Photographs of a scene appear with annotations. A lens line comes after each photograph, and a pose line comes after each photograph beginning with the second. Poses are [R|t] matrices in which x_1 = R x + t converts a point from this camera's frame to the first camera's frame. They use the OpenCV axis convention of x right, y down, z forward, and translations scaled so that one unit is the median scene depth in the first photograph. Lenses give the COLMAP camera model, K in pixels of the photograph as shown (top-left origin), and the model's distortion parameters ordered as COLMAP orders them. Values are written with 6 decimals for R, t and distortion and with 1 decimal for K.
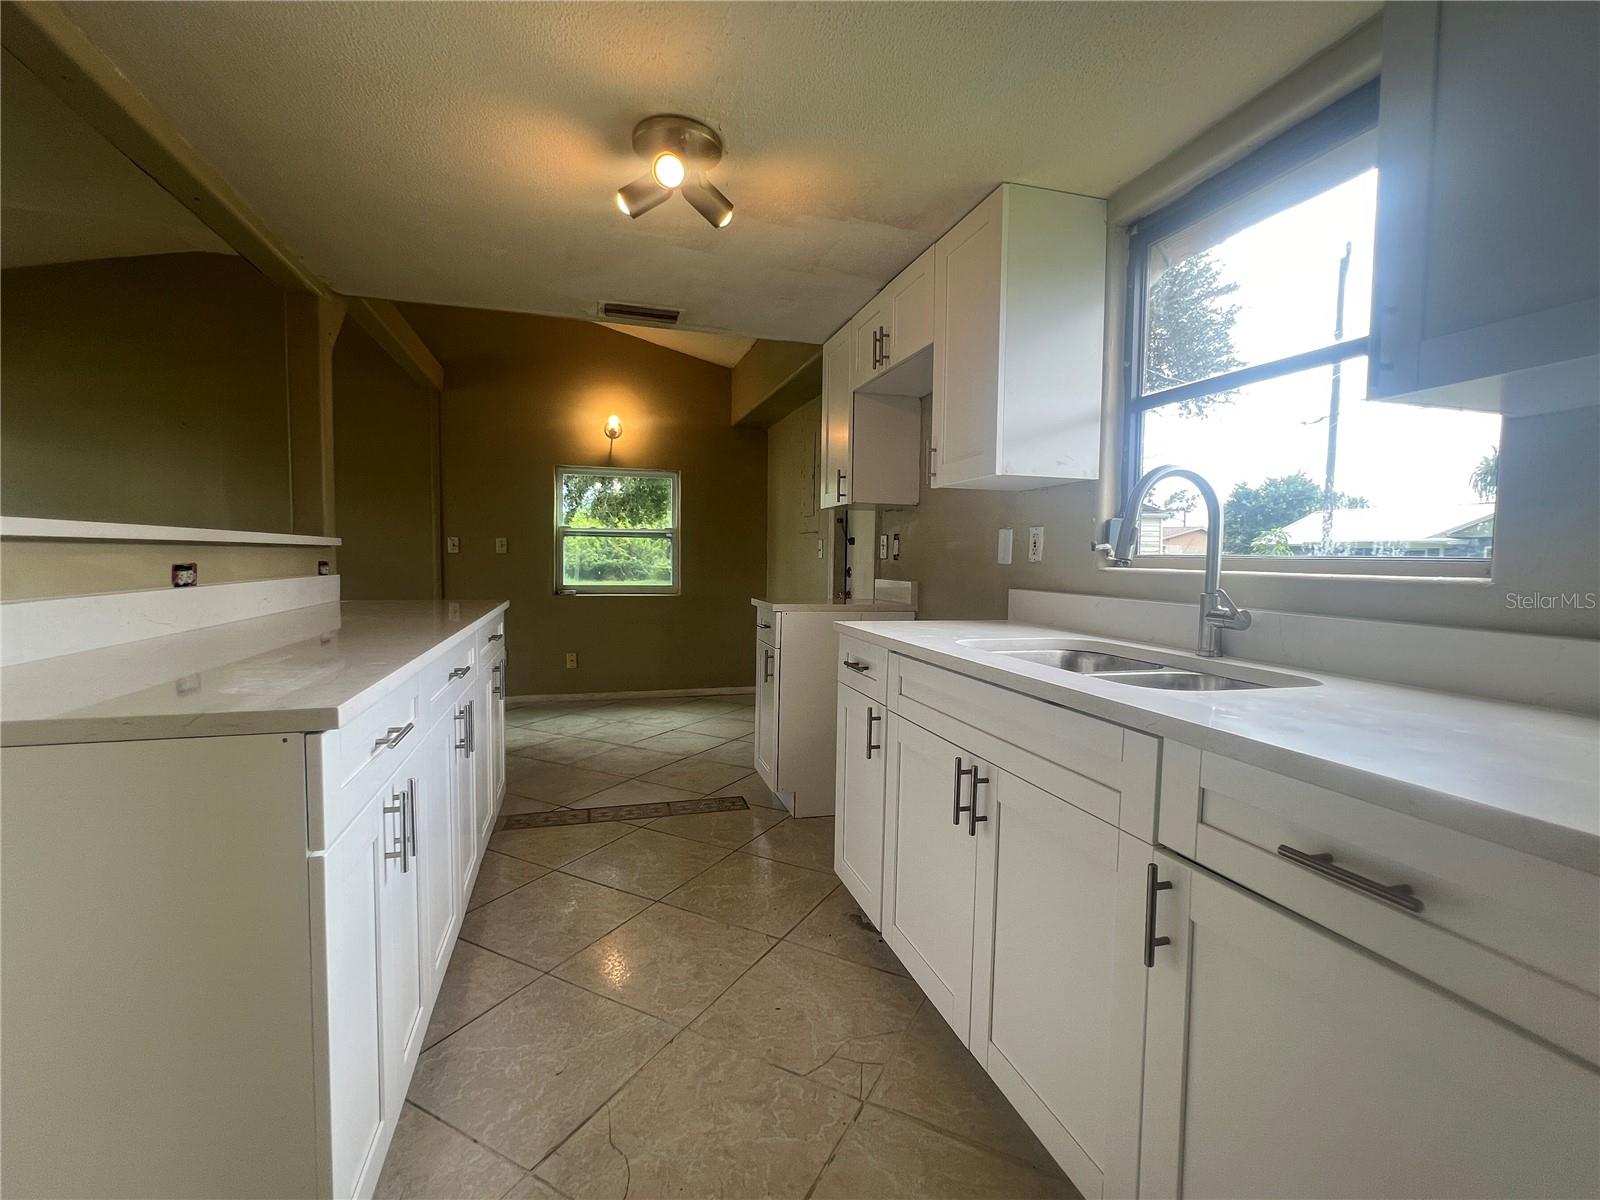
lens RADIAL K [[716.7, 0, 794.3], [0, 716.7, 598.5], [0, 0, 1]] dist [-0.000065, 0.000001]
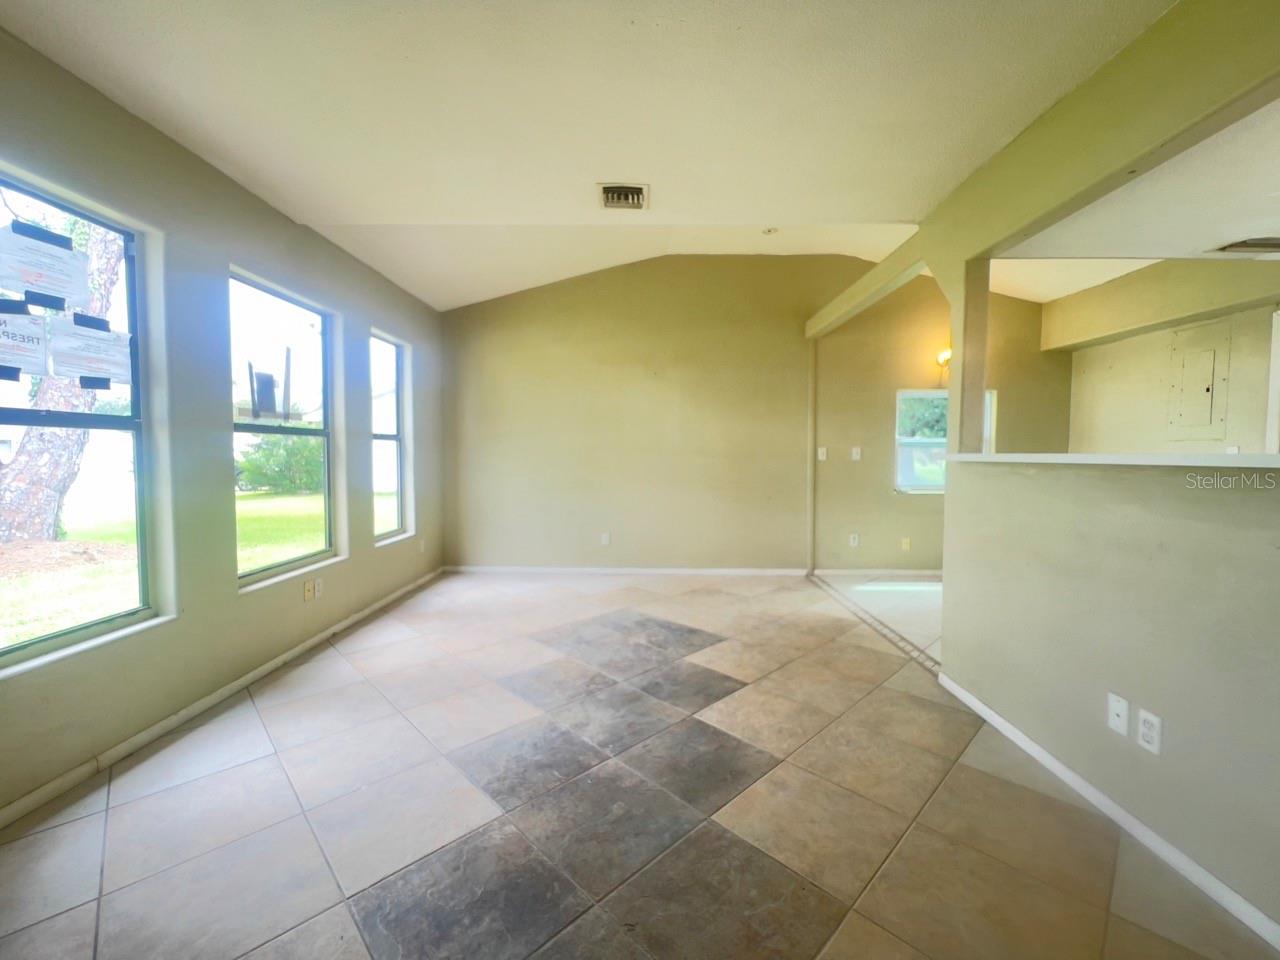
lens RADIAL K [[515.6, 0, 637.5], [0, 515.6, 476.1], [0, 0, 1]] dist [-0.002412, 0.000000]
pose [[0.954338, 0.002937, -0.298714, -1.065637], [-0.009036, 0.999778, -0.019037, -0.025131], [0.298592, 0.020867, 0.954153, -0.026144]]
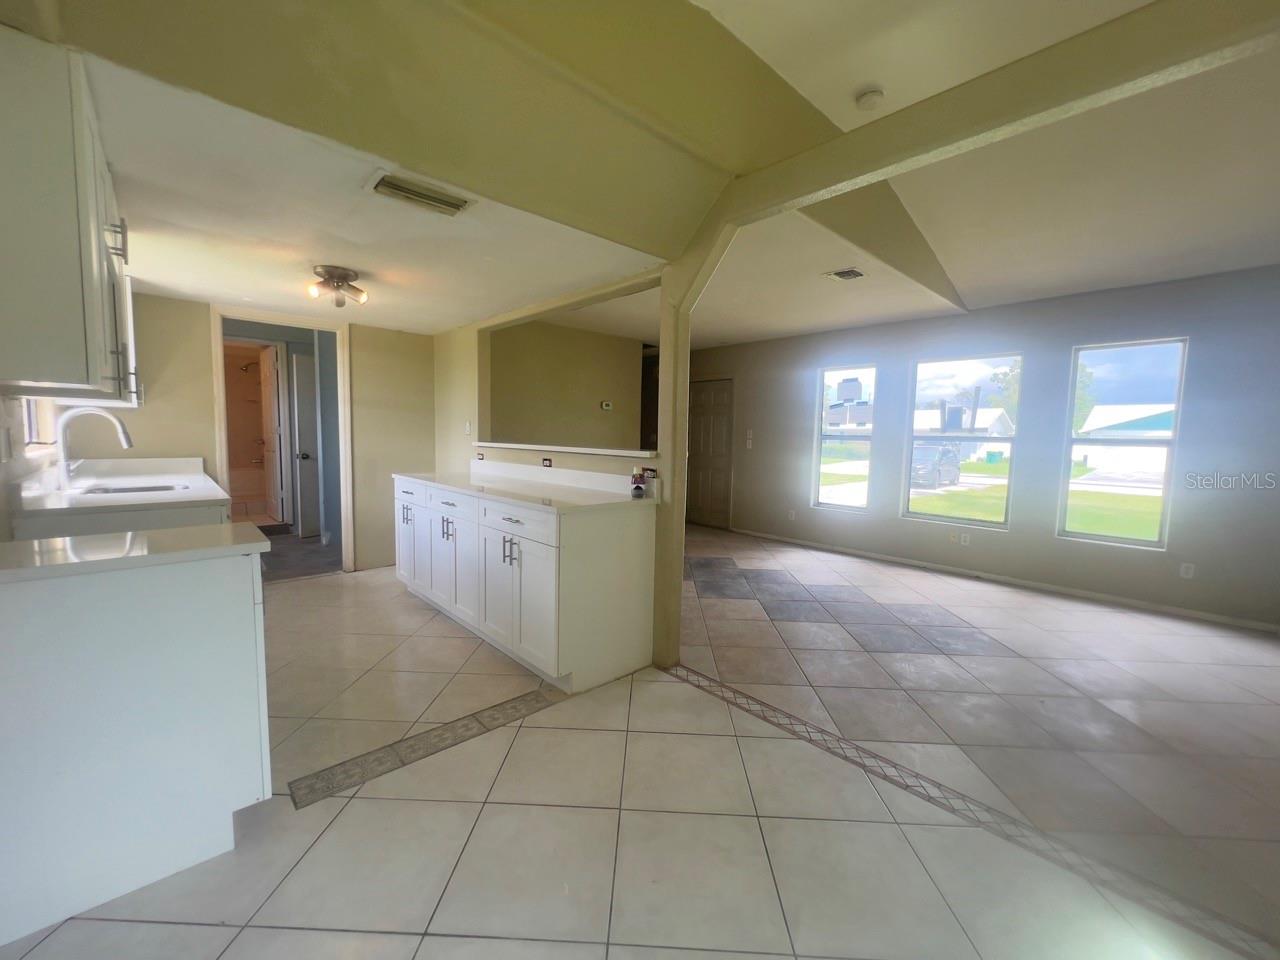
lens RADIAL K [[513.7, 0, 638.9], [0, 513.7, 479.4], [0, 0, 1]] dist [-0.000108, -0.000074]
pose [[-0.891464, 0.006967, -0.453038, -0.195951], [-0.060016, 0.989256, 0.133309, -0.179724], [0.449099, 0.146030, -0.881468, 2.069809]]
